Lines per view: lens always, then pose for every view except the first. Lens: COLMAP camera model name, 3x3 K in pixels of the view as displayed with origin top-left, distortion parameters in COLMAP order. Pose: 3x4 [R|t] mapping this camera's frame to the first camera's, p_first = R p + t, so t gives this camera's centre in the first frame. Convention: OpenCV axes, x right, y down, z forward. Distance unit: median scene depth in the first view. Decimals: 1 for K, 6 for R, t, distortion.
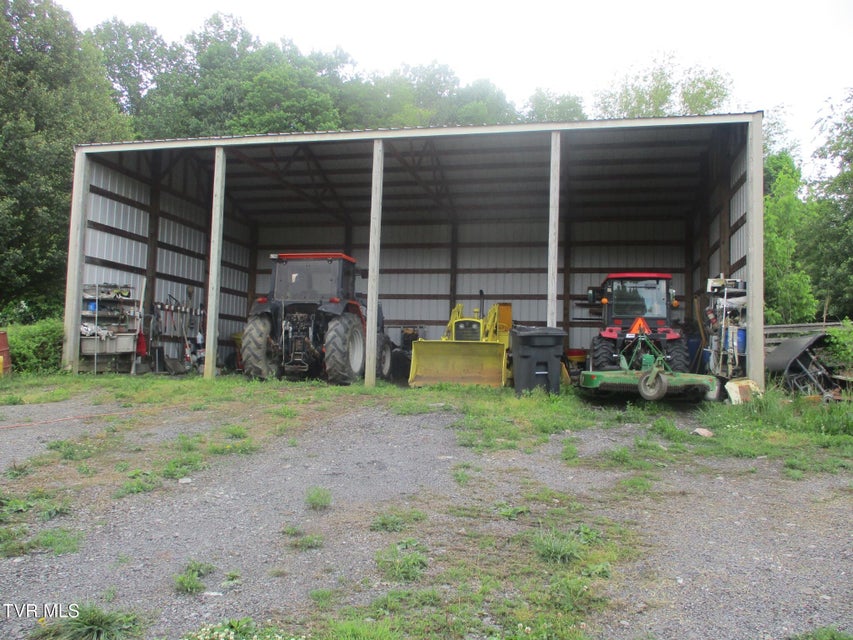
lens RADIAL K [[698.0, 0, 428.6], [0, 698.0, 320.6], [0, 0, 1]] dist [-0.023034, -0.005899]
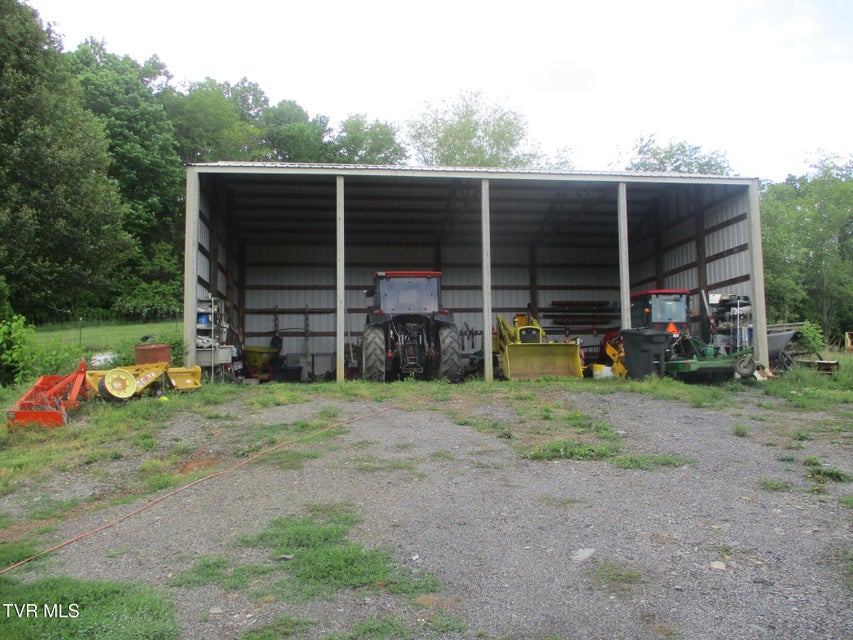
lens RADIAL K [[698.0, 0, 428.6], [0, 698.0, 320.6], [0, 0, 1]] dist [-0.023034, -0.005899]
pose [[0.940672, -0.012122, 0.339101, -0.528412], [0.020512, 0.999565, -0.021169, 0.009695], [-0.338697, 0.026869, 0.940512, -0.096743]]
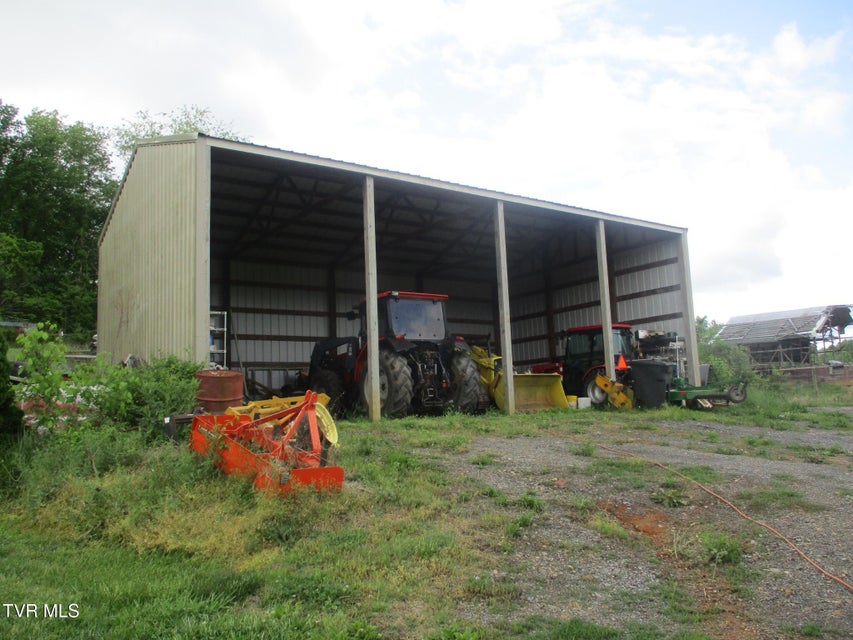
lens RADIAL K [[703.5, 0, 431.0], [0, 703.5, 321.7], [0, 0, 1]] dist [-0.040151, 0.000401]
pose [[0.667481, 0.038819, 0.743614, -0.918802], [0.014729, 0.997757, -0.065307, 0.014010], [-0.744481, 0.054544, 0.665412, 0.290081]]
